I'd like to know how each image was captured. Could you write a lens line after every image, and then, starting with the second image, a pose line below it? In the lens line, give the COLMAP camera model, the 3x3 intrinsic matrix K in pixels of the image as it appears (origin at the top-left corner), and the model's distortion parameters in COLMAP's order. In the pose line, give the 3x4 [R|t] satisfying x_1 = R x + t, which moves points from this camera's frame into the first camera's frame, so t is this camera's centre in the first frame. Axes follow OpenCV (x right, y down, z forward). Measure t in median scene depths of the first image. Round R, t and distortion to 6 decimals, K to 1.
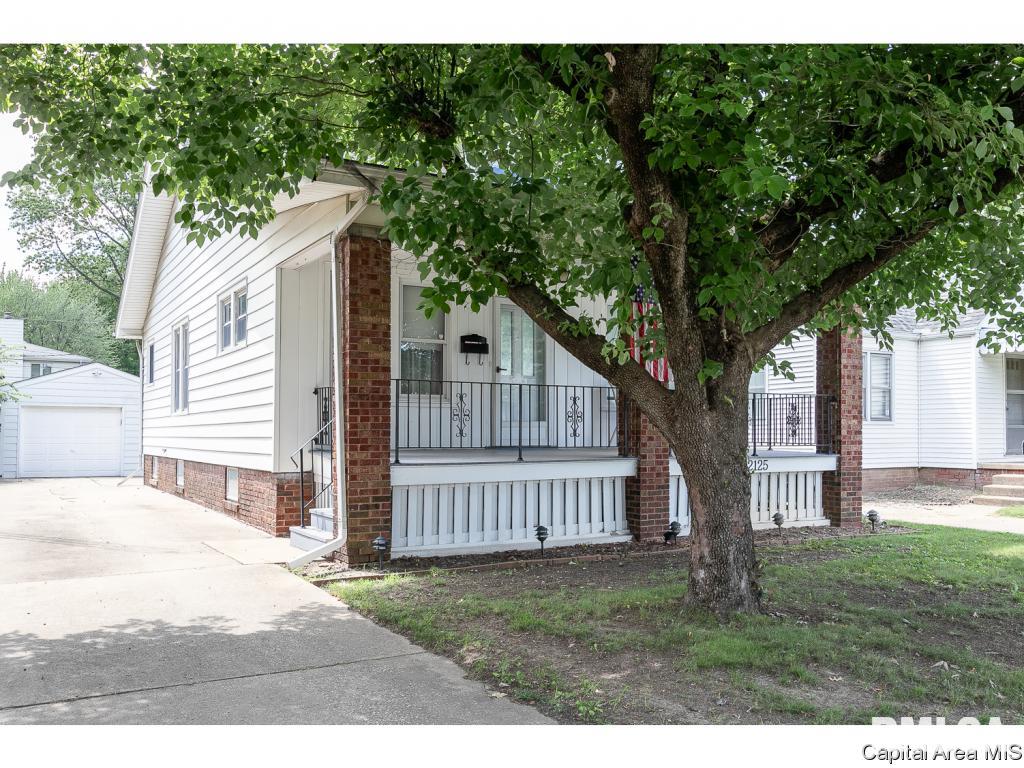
lens RADIAL K [[877.0, 0, 512.0], [0, 877.0, 384.0], [0, 0, 1]] dist [-0.000049, -0.001000]
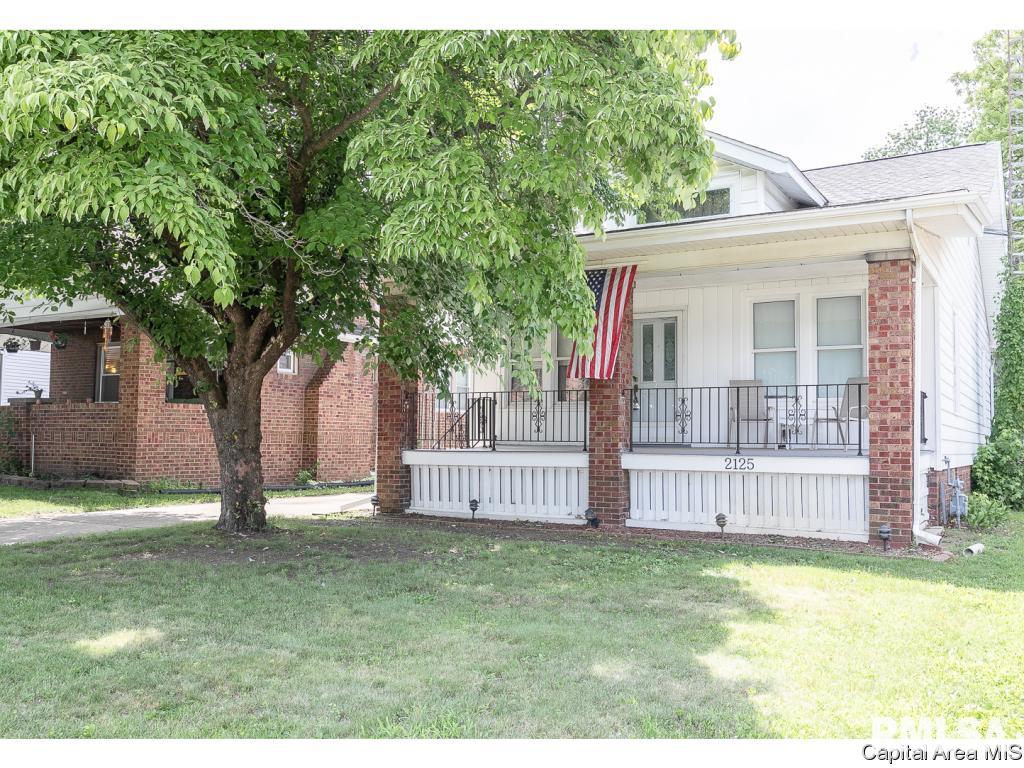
lens RADIAL K [[877.0, 0, 512.0], [0, 877.0, 384.0], [0, 0, 1]] dist [-0.000049, -0.001000]
pose [[0.480618, -0.054358, -0.875244, 1.128254], [0.039161, 0.998412, -0.040503, 0.041002], [0.876055, -0.014809, 0.481984, 0.387012]]
